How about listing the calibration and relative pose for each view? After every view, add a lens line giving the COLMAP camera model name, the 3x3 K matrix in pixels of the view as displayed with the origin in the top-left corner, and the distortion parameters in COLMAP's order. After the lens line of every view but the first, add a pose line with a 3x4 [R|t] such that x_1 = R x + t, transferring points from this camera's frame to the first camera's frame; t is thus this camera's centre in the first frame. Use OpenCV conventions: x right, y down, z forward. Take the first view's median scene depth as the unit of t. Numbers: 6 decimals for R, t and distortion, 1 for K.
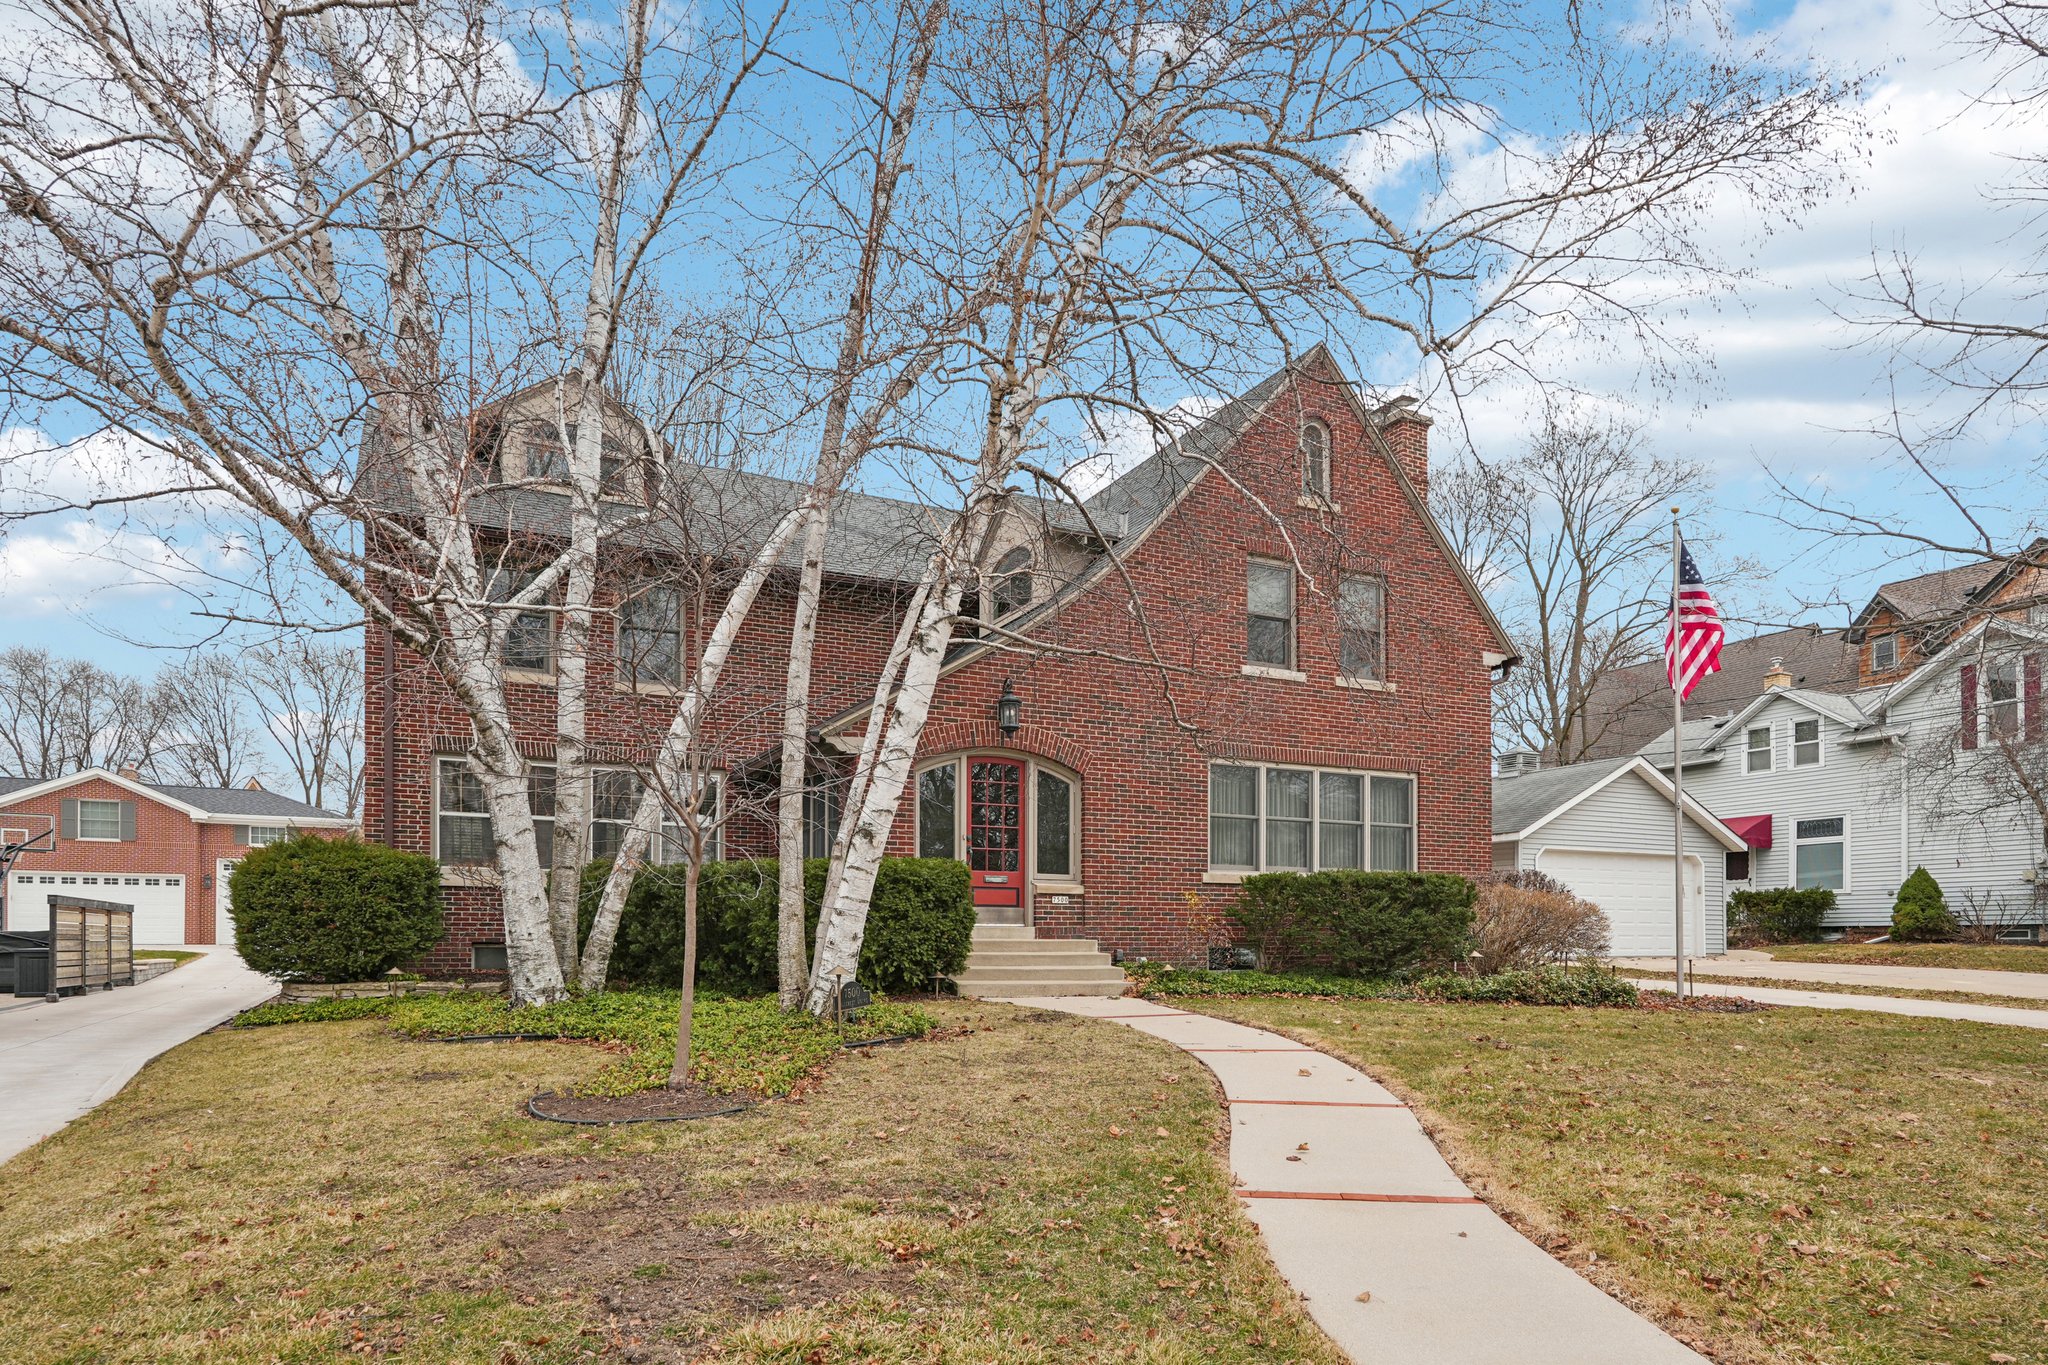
lens RADIAL K [[1204.2, 0, 1013.7], [0, 1204.2, 909.0], [0, 0, 1]] dist [0.020490, -0.011774]
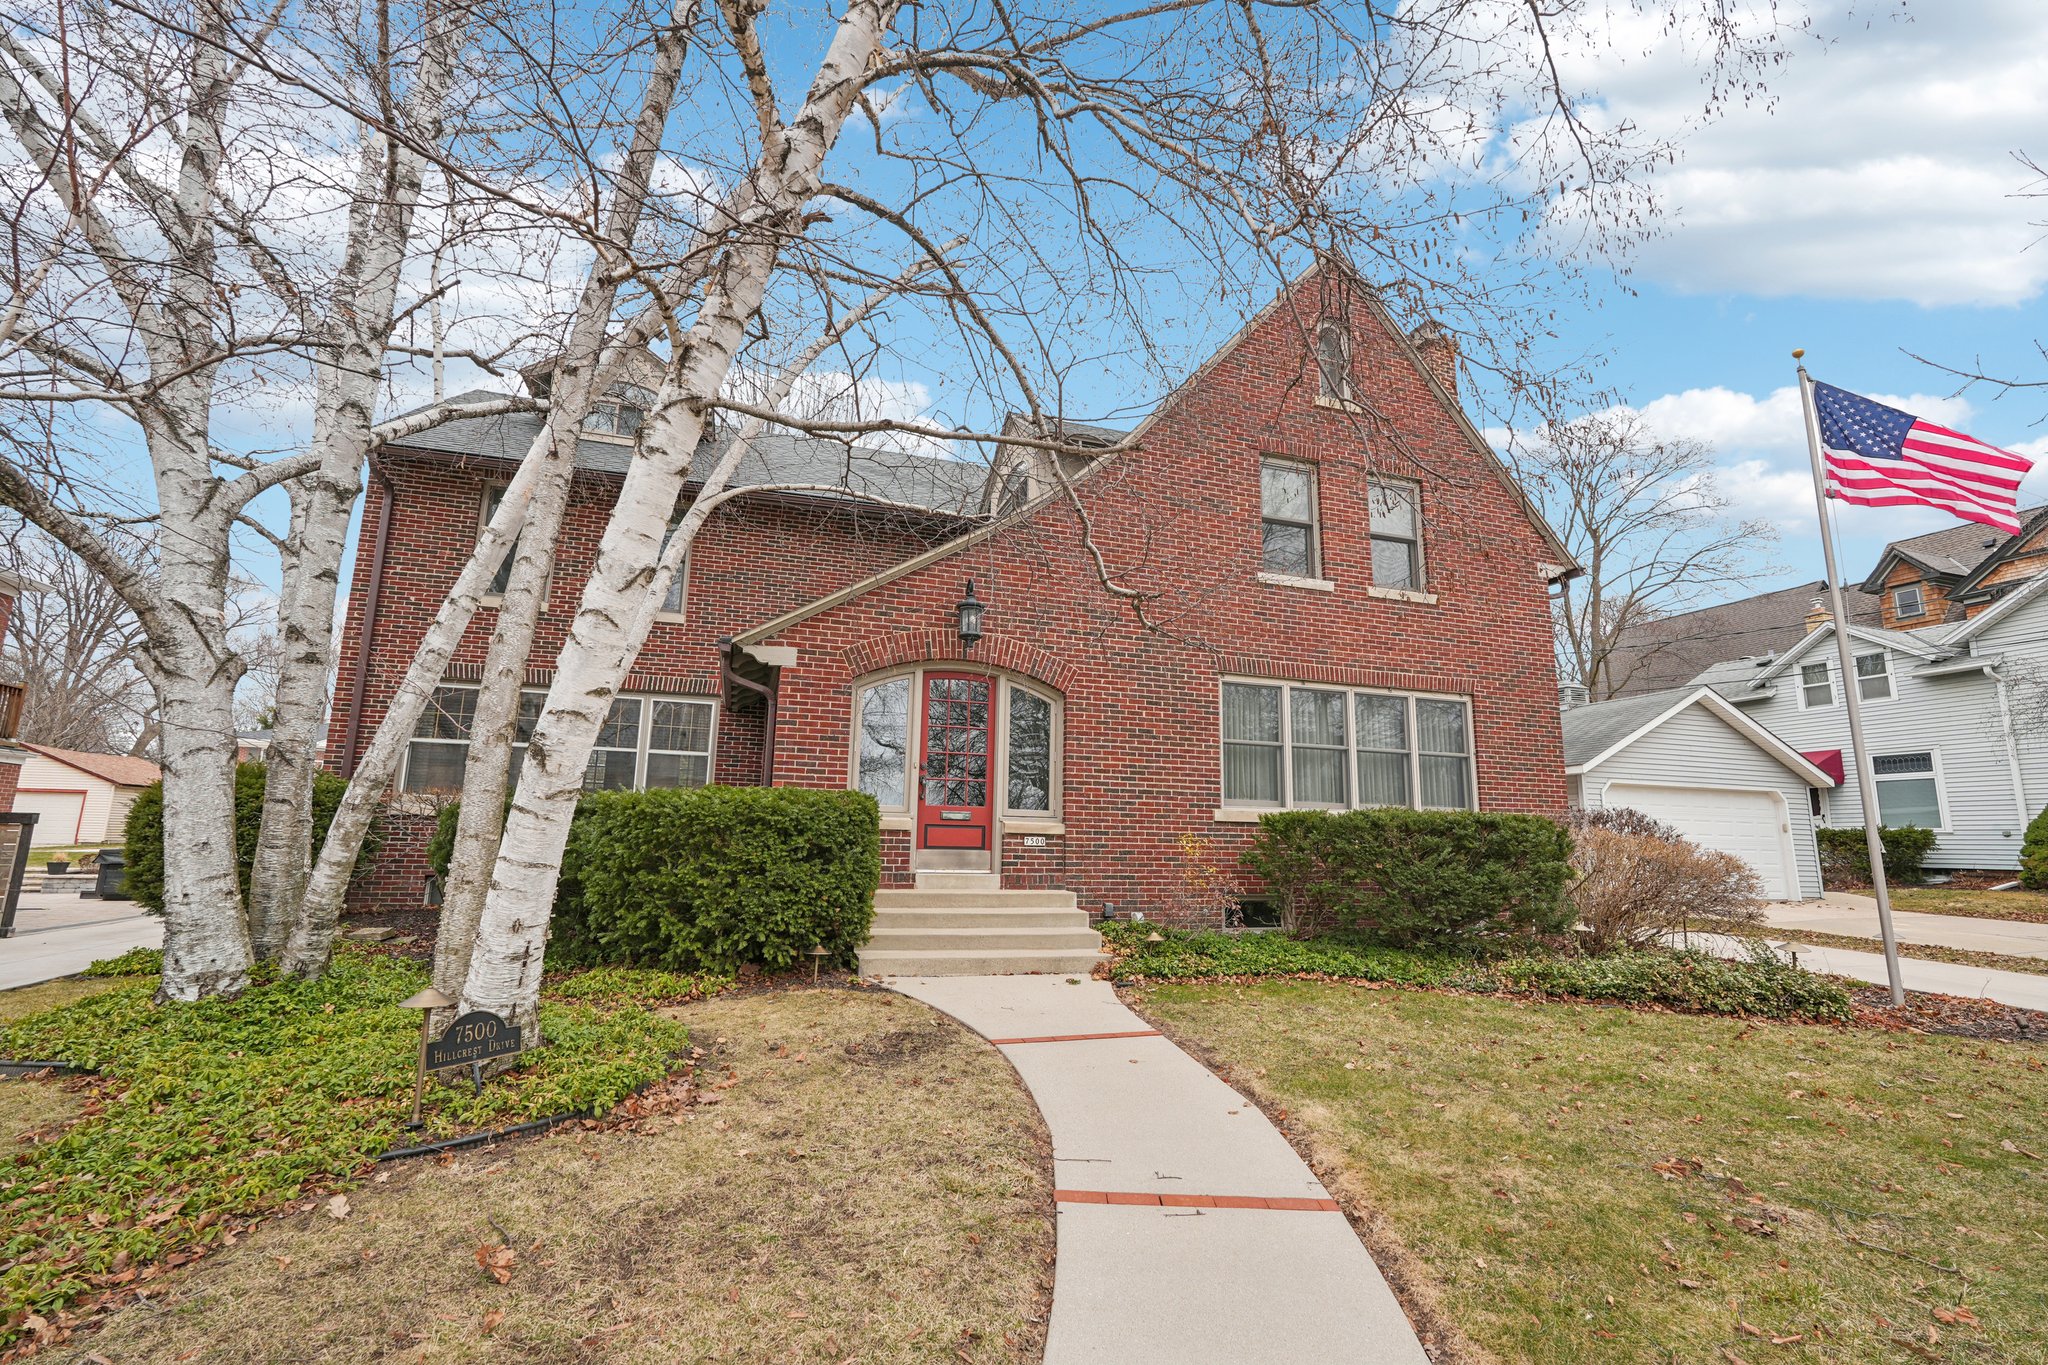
lens RADIAL K [[920.4, 0, 1005.7], [0, 920.4, 671.1], [0, 0, 1]] dist [-0.006941, 0.003806]
pose [[0.991436, -0.009349, -0.130260, 0.095870], [-0.012553, 0.985994, -0.166309, -0.016378], [0.129991, 0.166519, 0.977432, 0.332388]]
